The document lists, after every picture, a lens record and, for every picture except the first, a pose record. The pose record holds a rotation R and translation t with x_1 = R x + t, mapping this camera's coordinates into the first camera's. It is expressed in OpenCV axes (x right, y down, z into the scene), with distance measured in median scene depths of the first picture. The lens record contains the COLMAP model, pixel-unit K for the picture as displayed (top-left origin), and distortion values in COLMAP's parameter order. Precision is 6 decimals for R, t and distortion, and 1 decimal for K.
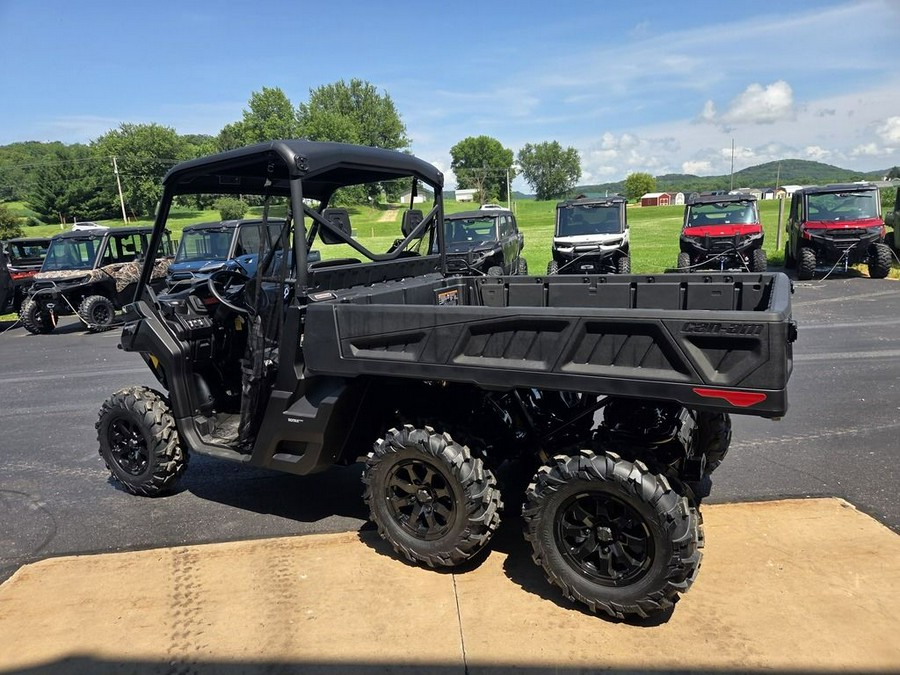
lens RADIAL K [[600.4, 0, 441.6], [0, 600.4, 349.6], [0, 0, 1]] dist [0.070176, -0.051966]
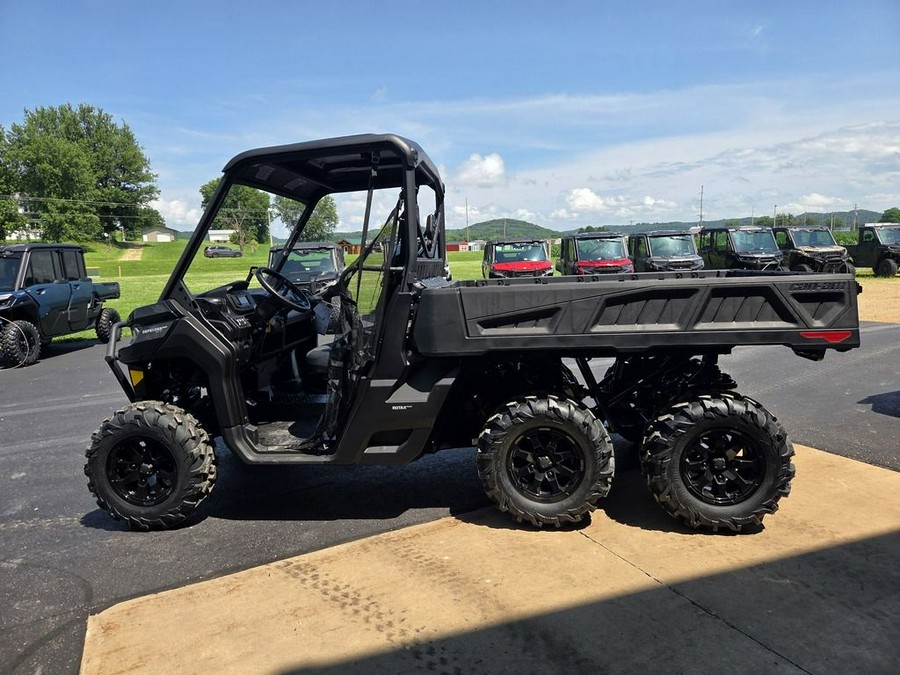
lens RADIAL K [[597.5, 0, 450.0], [0, 597.5, 337.5], [0, 0, 1]] dist [0.068387, -0.050419]
pose [[0.918229, -0.034216, 0.394568, -0.443207], [0.069711, 0.994670, -0.075973, 0.065842], [-0.389866, 0.097266, 0.915720, 0.041255]]
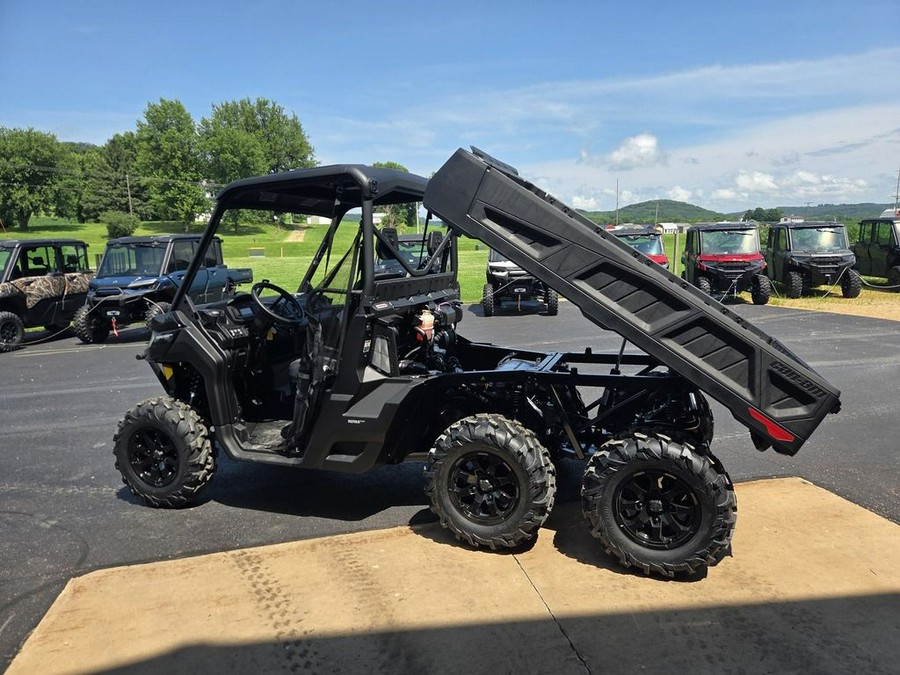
lens RADIAL K [[598.5, 0, 460.5], [0, 598.5, 338.4], [0, 0, 1]] dist [0.066400, -0.044502]
pose [[0.982589, 0.002130, 0.185779, -0.206210], [0.008304, 0.998432, -0.055367, 0.024056], [-0.185606, 0.055946, 0.981030, -0.069696]]
